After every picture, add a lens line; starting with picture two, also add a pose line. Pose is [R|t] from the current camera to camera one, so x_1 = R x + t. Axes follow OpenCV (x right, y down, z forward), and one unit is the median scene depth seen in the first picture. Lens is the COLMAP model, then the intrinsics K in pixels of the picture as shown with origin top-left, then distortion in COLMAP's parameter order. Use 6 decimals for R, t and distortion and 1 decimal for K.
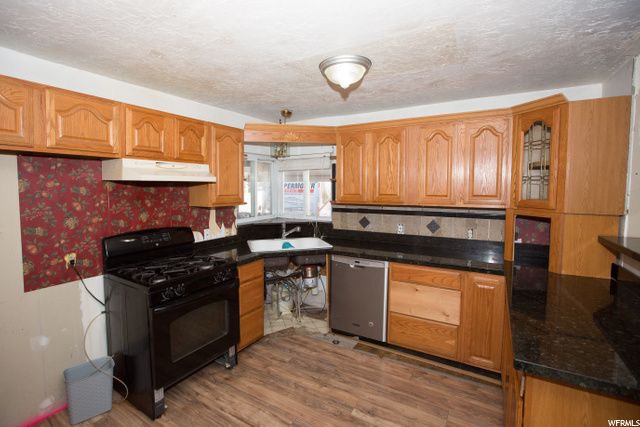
lens RADIAL K [[288.8, 0, 320.1], [0, 288.8, 214.0], [0, 0, 1]] dist [-0.047711, 0.003667]
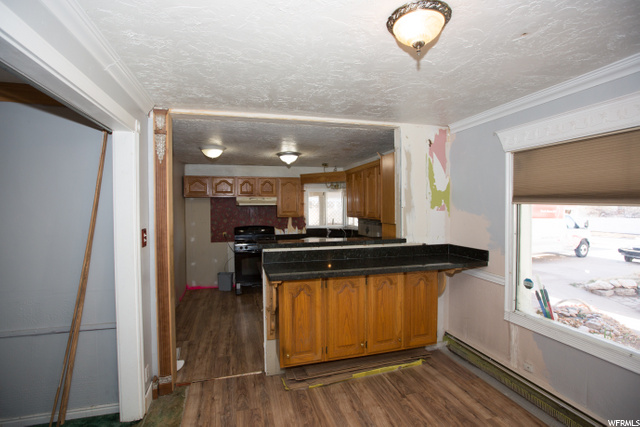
lens RADIAL K [[288.8, 0, 320.9], [0, 288.8, 210.7], [0, 0, 1]] dist [-0.047711, 0.003667]
pose [[0.736351, 0.005336, -0.676579, 1.311697], [-0.051865, 0.997472, -0.048580, 0.015892], [0.674609, 0.070863, 0.734766, -0.358910]]
